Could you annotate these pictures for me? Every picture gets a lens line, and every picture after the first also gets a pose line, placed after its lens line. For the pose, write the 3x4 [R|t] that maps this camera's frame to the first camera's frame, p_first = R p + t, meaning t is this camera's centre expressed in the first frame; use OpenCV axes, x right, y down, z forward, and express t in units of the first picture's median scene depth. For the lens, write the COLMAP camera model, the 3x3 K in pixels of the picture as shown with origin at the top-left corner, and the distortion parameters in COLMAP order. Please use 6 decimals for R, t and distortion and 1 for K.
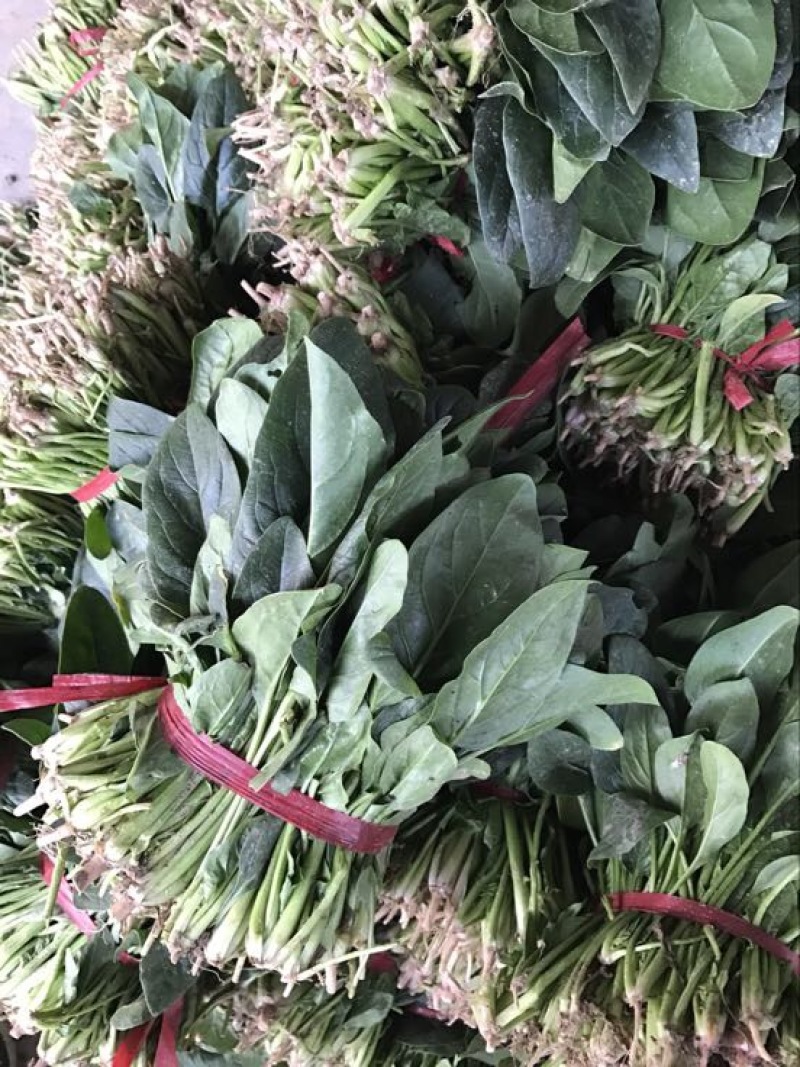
lens RADIAL K [[865.5, 0, 400.0], [0, 865.5, 533.5], [0, 0, 1]] dist [-0.002033, -0.005545]
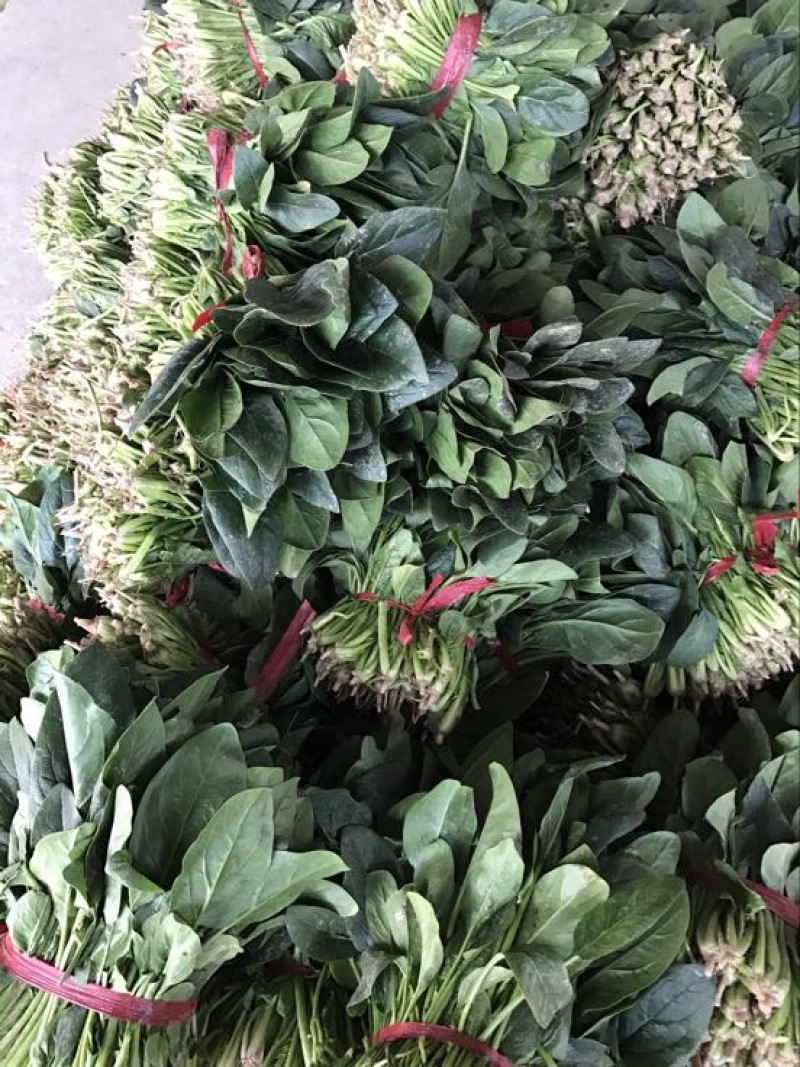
lens RADIAL K [[854.9, 0, 400.0], [0, 854.9, 533.5], [0, 0, 1]] dist [0.006744, -0.041054]
pose [[0.981322, -0.191178, 0.021407, 0.397496], [0.189471, 0.941261, -0.279514, 0.078659], [0.033288, 0.278350, 0.959903, -0.416636]]
